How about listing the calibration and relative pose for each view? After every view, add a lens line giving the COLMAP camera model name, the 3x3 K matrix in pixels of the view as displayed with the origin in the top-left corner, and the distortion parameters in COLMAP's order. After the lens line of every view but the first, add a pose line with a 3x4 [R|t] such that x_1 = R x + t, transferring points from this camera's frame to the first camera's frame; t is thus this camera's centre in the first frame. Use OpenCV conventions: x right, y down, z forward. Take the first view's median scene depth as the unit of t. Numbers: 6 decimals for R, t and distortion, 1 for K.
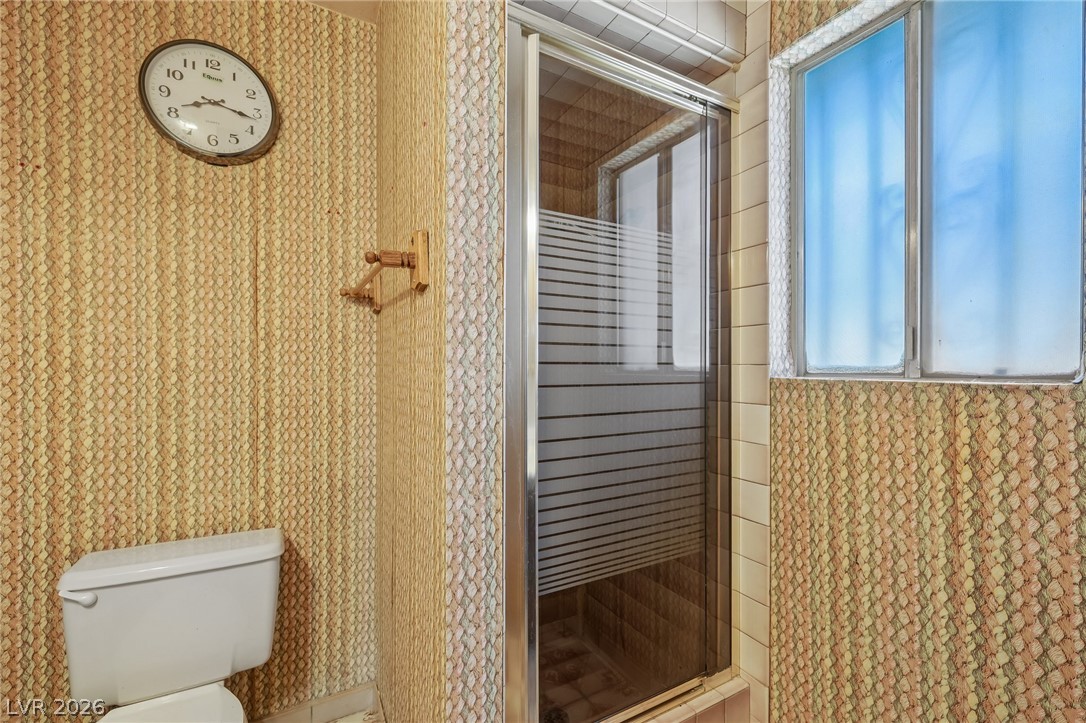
lens RADIAL K [[457.6, 0, 538.7], [0, 457.6, 380.4], [0, 0, 1]] dist [-0.000423, -0.000127]
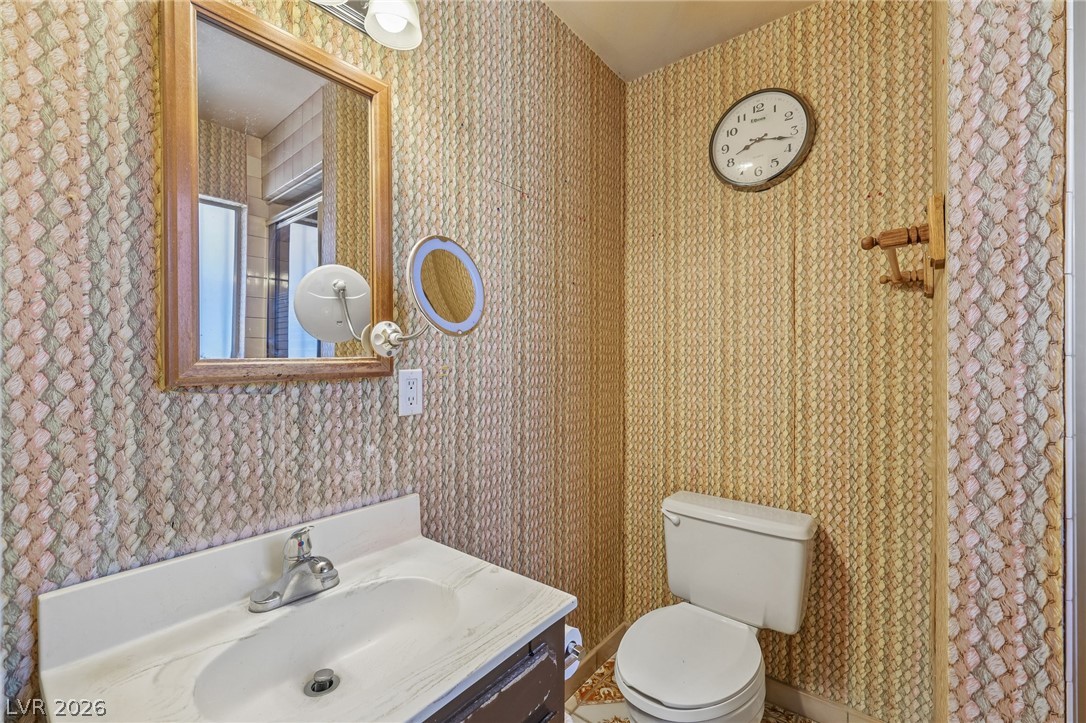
lens RADIAL K [[457.6, 0, 538.7], [0, 457.6, 380.4], [0, 0, 1]] dist [-0.000423, -0.000127]
pose [[0.374413, 0.035676, -0.926575, 0.186779], [-0.026293, 0.999266, 0.027851, 0.000380], [0.926889, 0.013935, 0.375076, 0.029096]]
